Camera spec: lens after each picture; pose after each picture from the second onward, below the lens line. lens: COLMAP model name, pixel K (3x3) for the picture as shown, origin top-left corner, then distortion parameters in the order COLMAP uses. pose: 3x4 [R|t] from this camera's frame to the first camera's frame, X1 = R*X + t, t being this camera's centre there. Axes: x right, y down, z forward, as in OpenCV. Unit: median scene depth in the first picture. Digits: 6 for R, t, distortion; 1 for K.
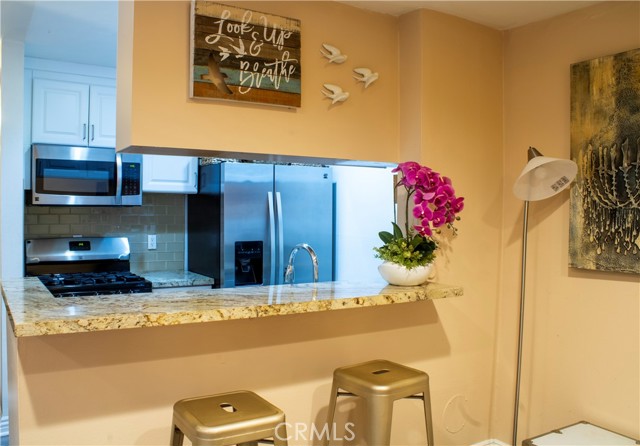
lens RADIAL K [[551.6, 0, 299.6], [0, 551.6, 218.5], [0, 0, 1]] dist [-0.126704, 0.033809]
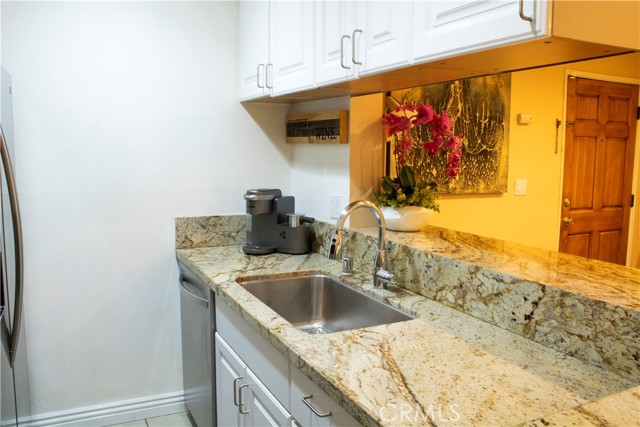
lens RADIAL K [[531.4, 0, 306.8], [0, 531.4, 204.7], [0, 0, 1]] dist [-0.141167, 0.098057]
pose [[0.091362, -0.113775, 0.989297, -0.759453], [0.004219, 0.993487, 0.113868, -0.030769], [-0.995809, -0.006230, 0.091247, 1.115110]]
